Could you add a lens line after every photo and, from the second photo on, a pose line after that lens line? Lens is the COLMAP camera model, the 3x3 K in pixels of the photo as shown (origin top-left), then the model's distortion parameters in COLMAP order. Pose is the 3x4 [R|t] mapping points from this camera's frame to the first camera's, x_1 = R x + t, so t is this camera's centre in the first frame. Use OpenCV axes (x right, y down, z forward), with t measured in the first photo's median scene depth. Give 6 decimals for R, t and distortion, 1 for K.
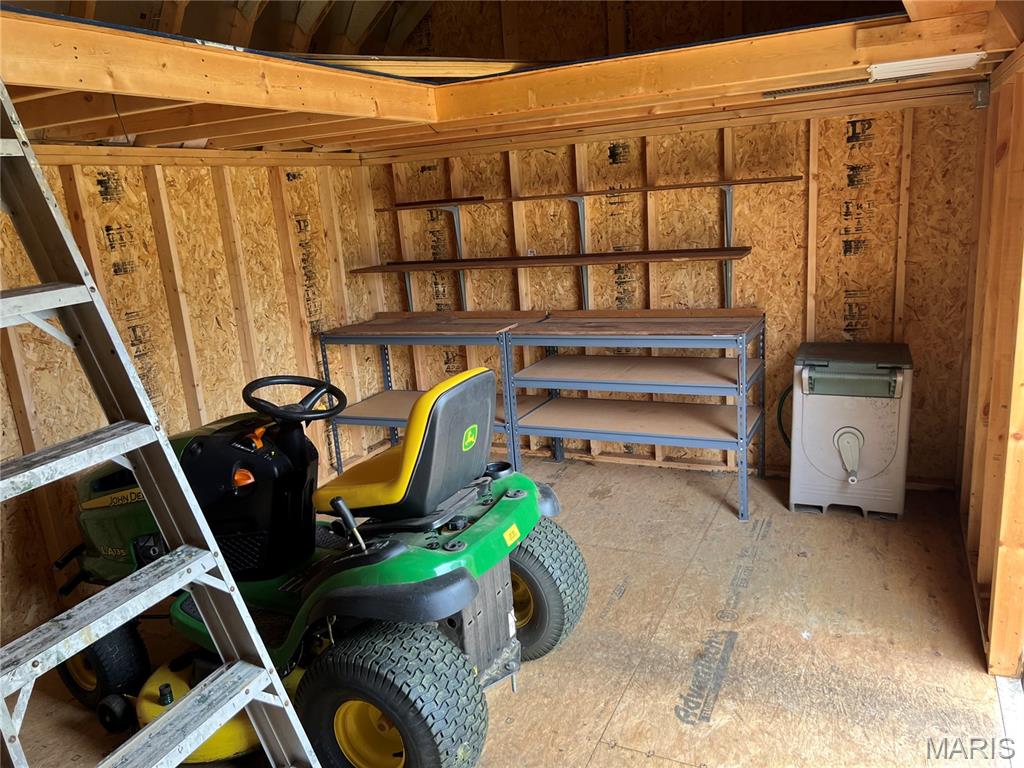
lens RADIAL K [[758.4, 0, 512.0], [0, 758.4, 384.0], [0, 0, 1]] dist [0.052416, -0.063638]
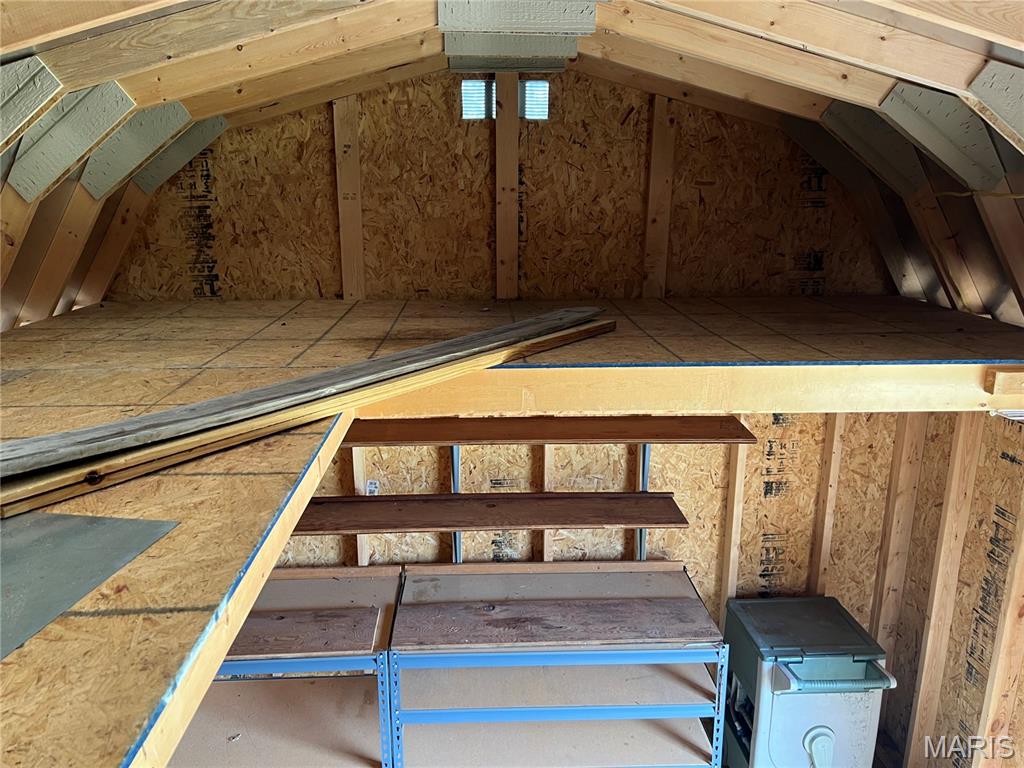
lens RADIAL K [[758.4, 0, 512.0], [0, 758.4, 384.0], [0, 0, 1]] dist [0.052416, -0.063638]
pose [[0.884013, -0.038729, 0.465856, -0.223174], [0.051660, 0.998552, -0.015017, -0.300494], [-0.464599, 0.037342, 0.884733, 0.359019]]
